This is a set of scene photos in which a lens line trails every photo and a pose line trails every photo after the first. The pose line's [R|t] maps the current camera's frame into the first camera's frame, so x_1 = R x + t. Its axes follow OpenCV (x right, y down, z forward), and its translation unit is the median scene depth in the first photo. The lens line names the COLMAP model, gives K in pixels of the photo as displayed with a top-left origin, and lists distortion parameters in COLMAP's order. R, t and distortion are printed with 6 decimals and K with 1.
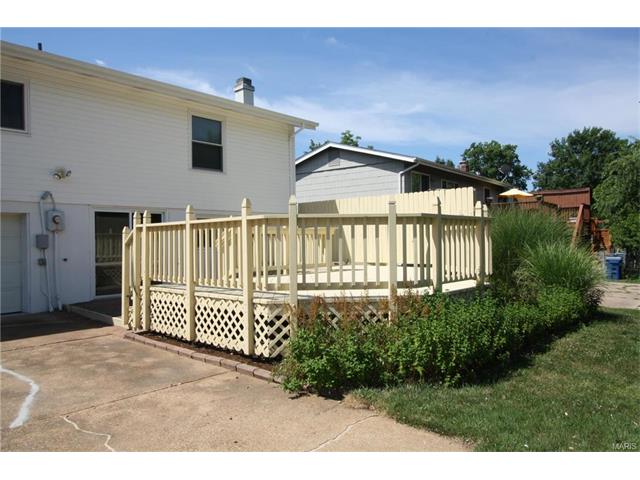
lens RADIAL K [[478.0, 0, 320.0], [0, 478.0, 240.0], [0, 0, 1]] dist [-0.010574, -0.004933]
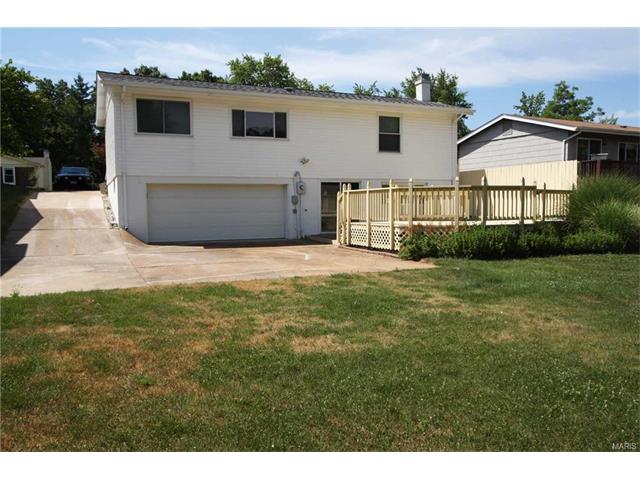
lens RADIAL K [[525.3, 0, 320.0], [0, 525.3, 240.0], [0, 0, 1]] dist [-0.003530, -0.001352]
pose [[0.916580, 0.032468, -0.398530, 0.365206], [-0.004083, 0.997406, 0.071866, 0.014346], [0.399830, -0.064244, 0.914335, -0.958989]]
